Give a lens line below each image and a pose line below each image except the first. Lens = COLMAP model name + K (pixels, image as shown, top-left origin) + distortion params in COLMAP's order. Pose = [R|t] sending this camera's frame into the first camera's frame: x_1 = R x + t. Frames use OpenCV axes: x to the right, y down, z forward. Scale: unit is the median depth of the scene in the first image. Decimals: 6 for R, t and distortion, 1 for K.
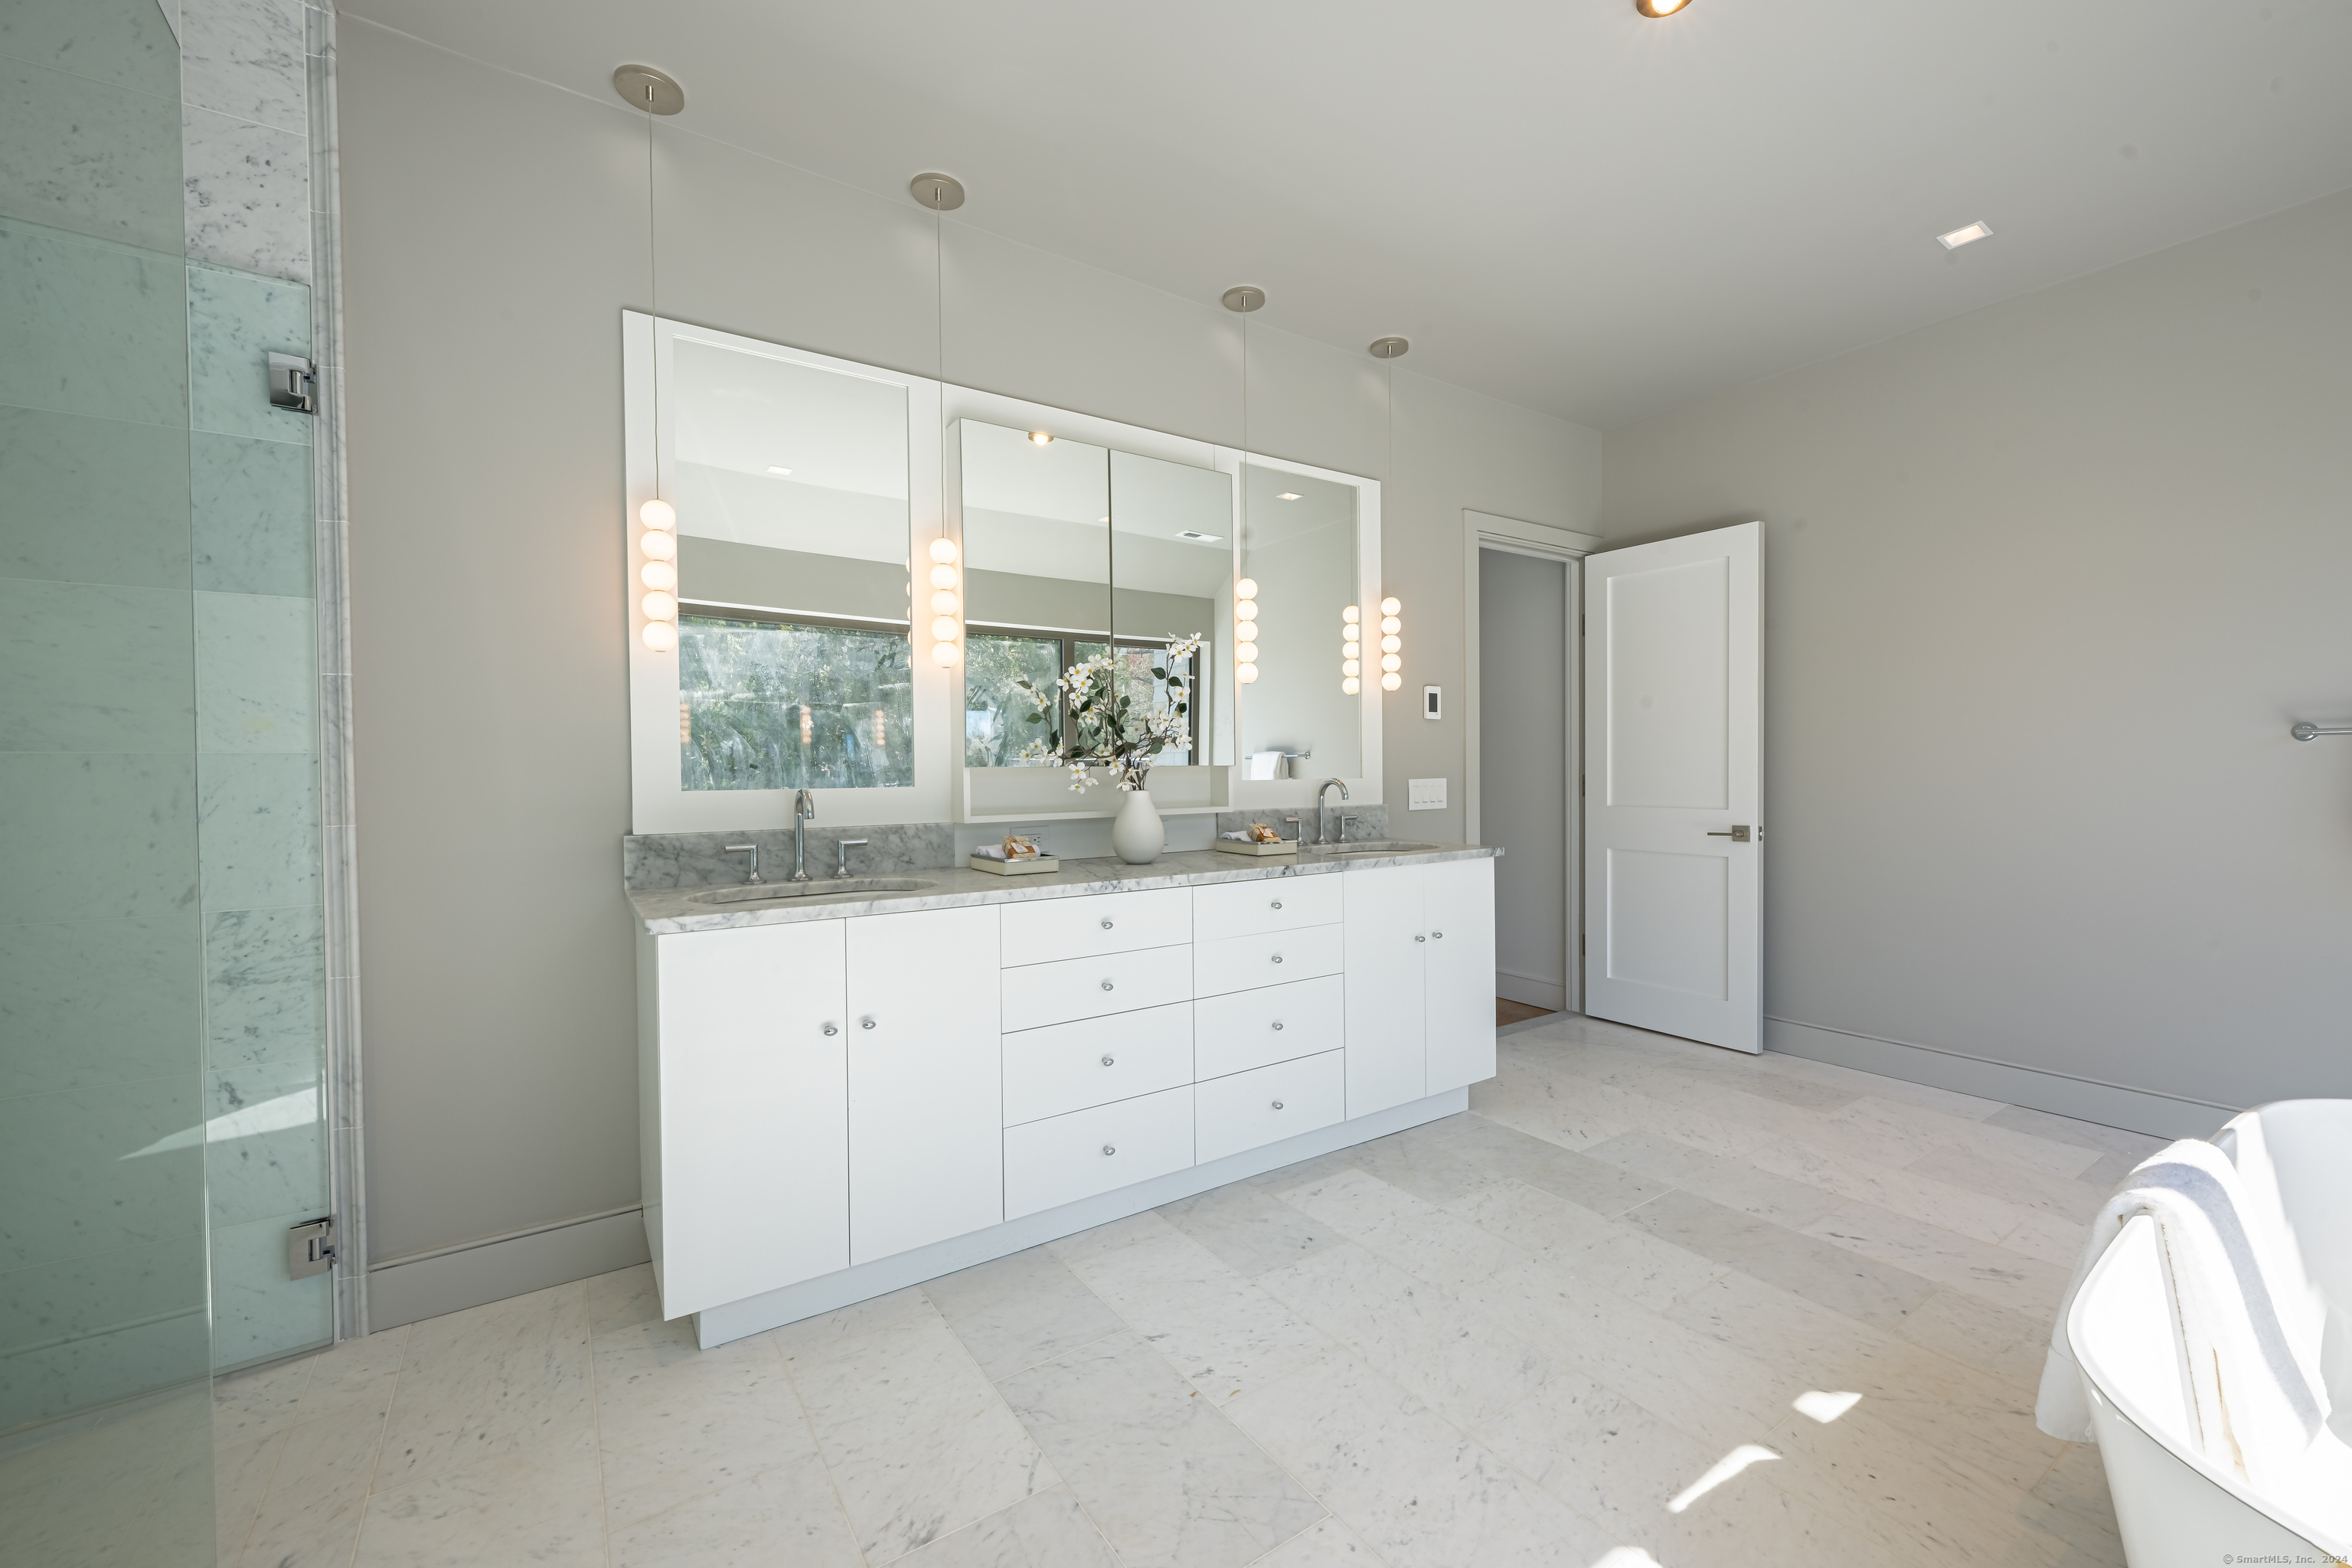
lens RADIAL K [[977.7, 0, 1176.0], [0, 977.7, 784.0], [0, 0, 1]] dist [-0.000280, 0.000064]
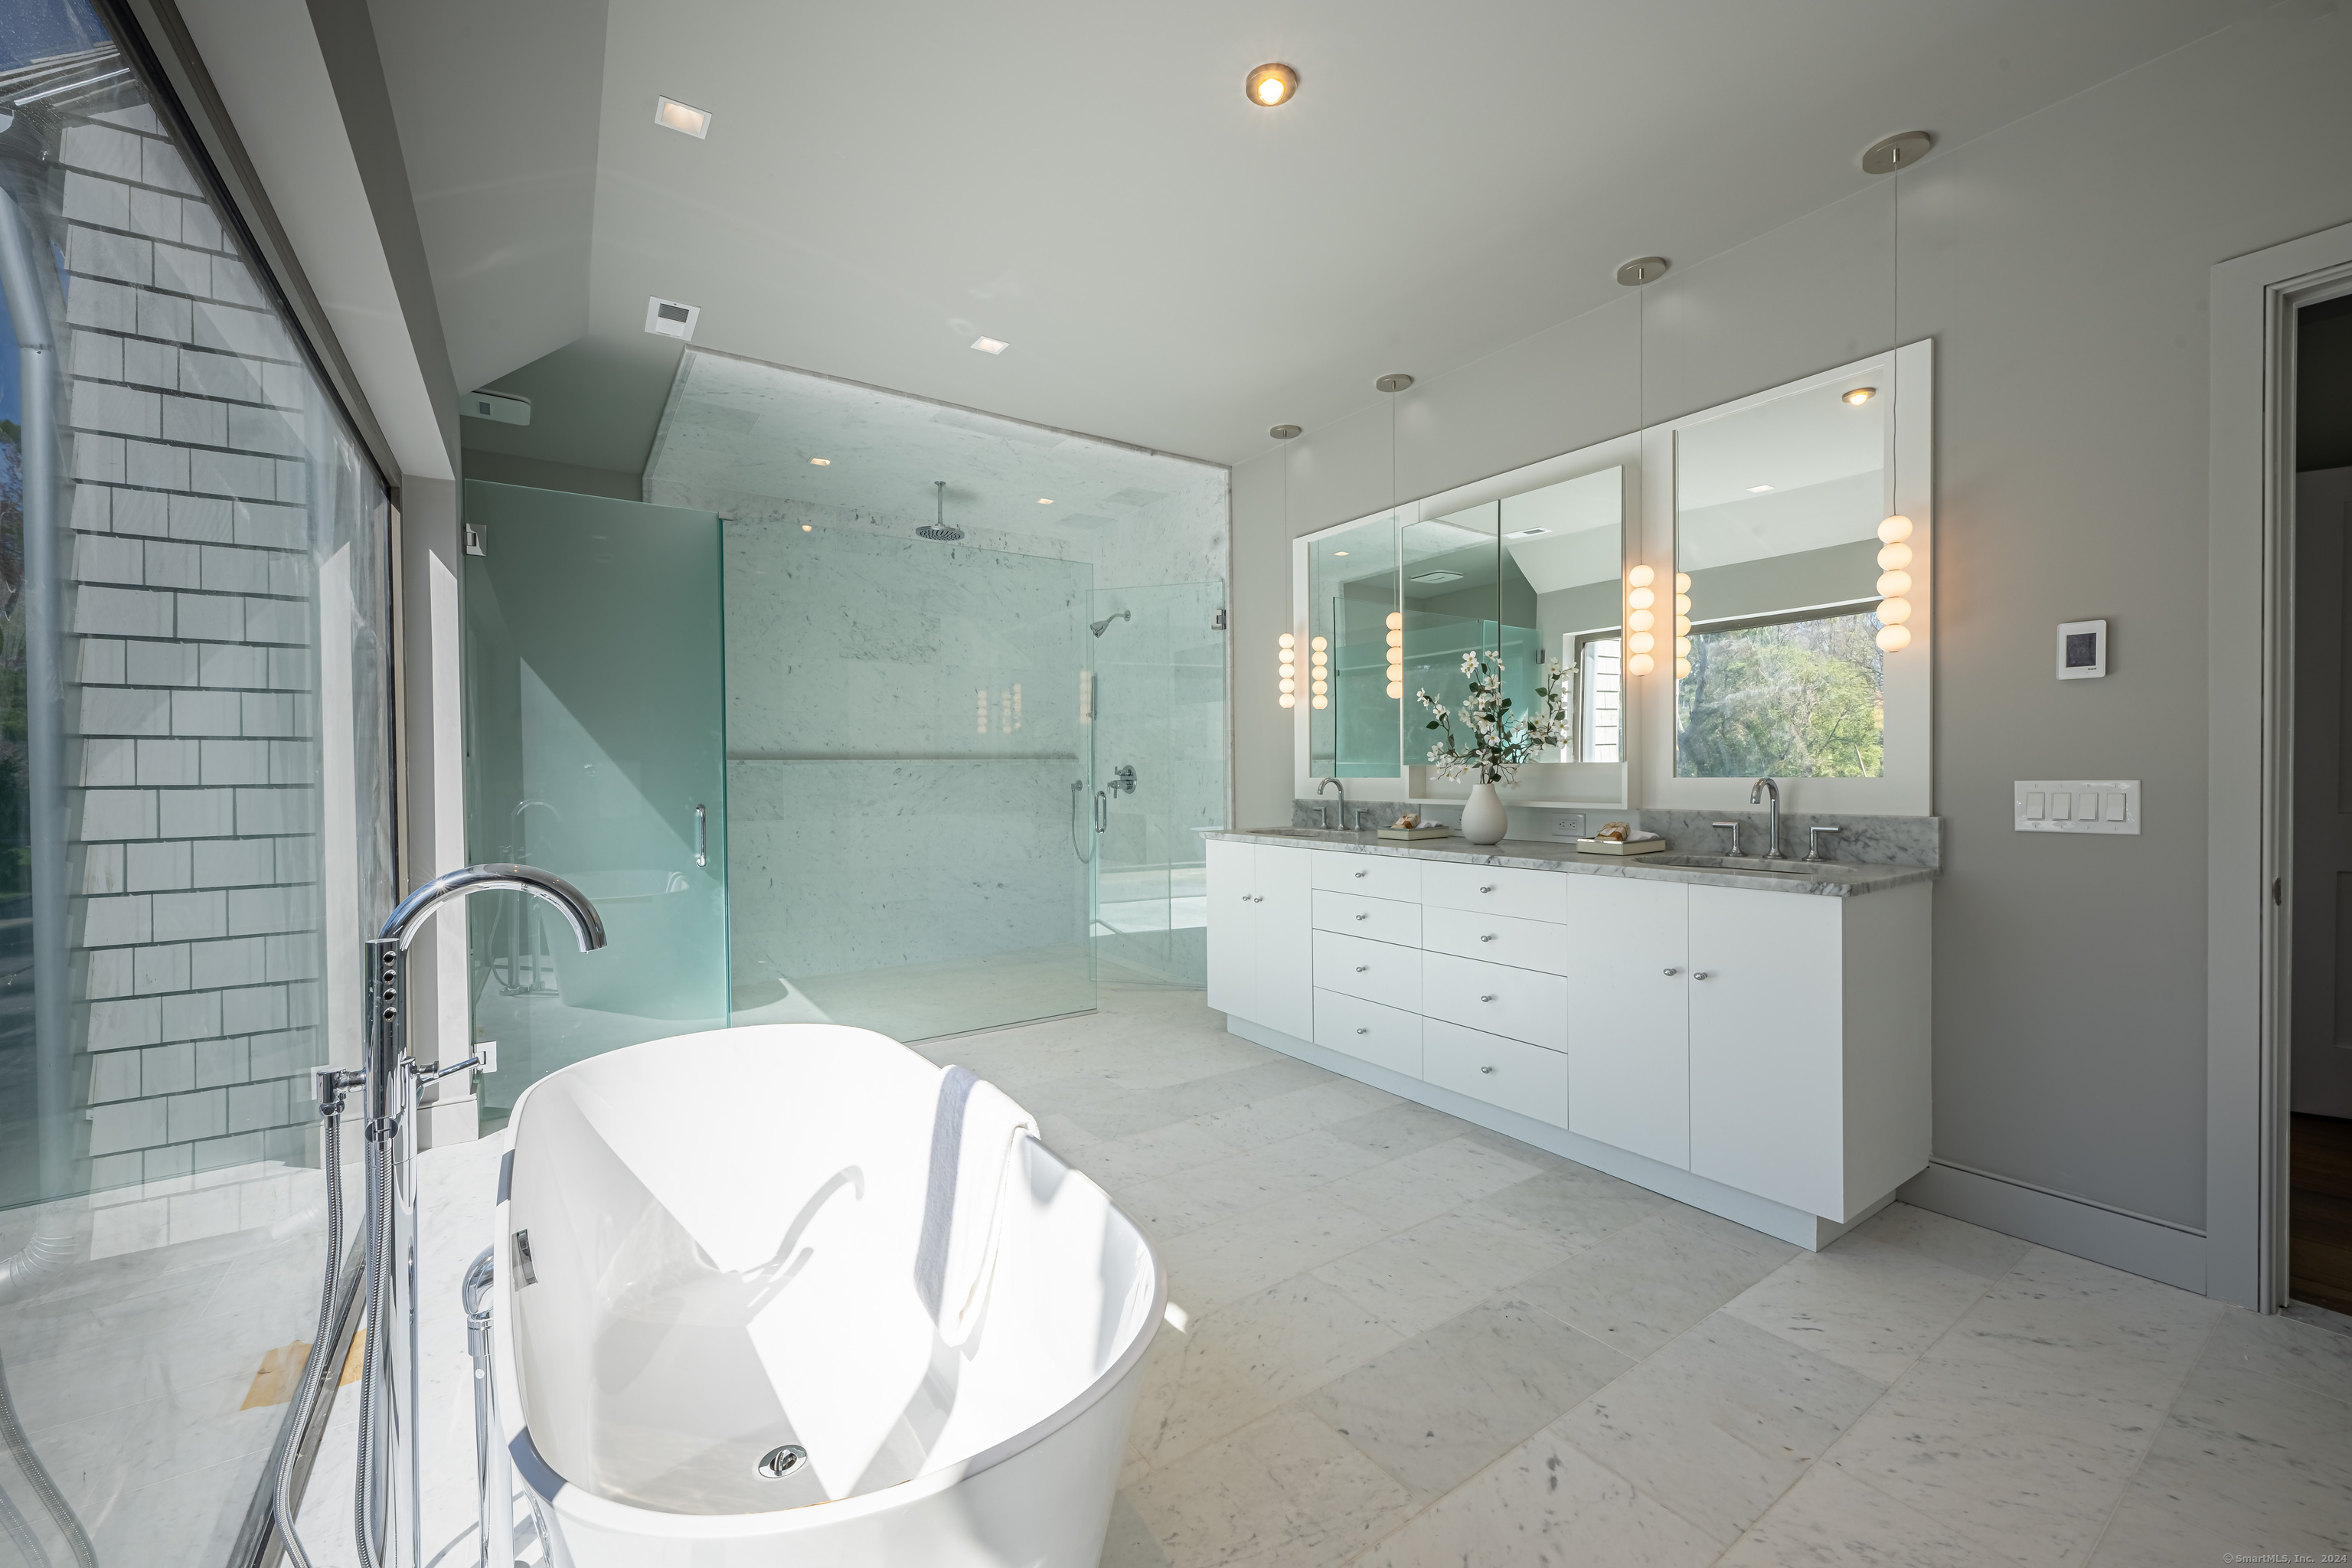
lens RADIAL K [[926.3, 0, 1176.0], [0, 926.3, 784.0], [0, 0, 1]] dist [0.000035, -0.000097]
pose [[-0.008562, 0.024110, -0.999673, 1.195739], [-0.004232, 0.999699, 0.024147, -0.021316], [0.999954, 0.004438, -0.008457, 0.678549]]
